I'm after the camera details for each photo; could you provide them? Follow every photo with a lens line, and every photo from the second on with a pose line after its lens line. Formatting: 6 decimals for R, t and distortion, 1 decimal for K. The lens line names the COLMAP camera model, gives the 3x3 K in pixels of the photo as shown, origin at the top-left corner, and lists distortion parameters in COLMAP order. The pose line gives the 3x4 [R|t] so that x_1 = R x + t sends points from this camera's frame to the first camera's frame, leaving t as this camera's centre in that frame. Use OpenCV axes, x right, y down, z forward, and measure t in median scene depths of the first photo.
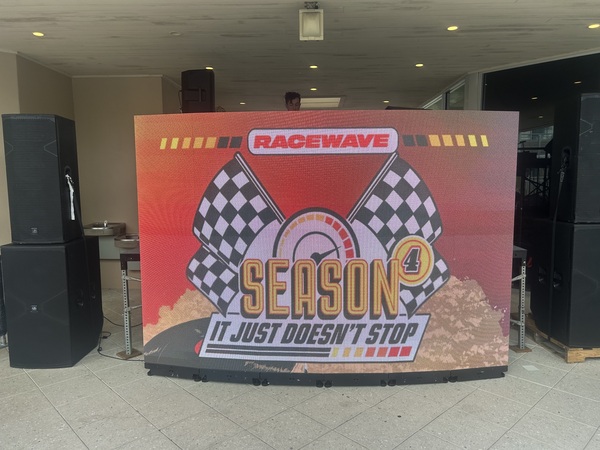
lens RADIAL K [[439.9, 0, 270.0], [0, 439.9, 250.5], [0, 0, 1]] dist [0.049834, -0.057905]
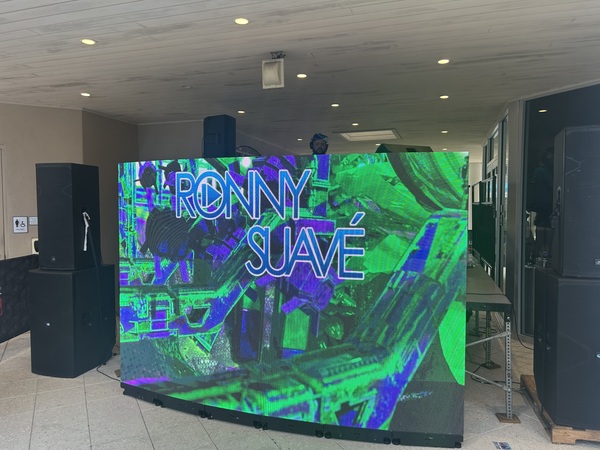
lens RADIAL K [[452.9, 0, 300.0], [0, 452.9, 225.0], [0, 0, 1]] dist [0.007133, -0.004046]
pose [[0.957865, 0.020311, -0.286501, 0.469526], [-0.055176, 0.991930, -0.114150, -0.024008], [0.281870, 0.125148, 0.951256, 0.027010]]
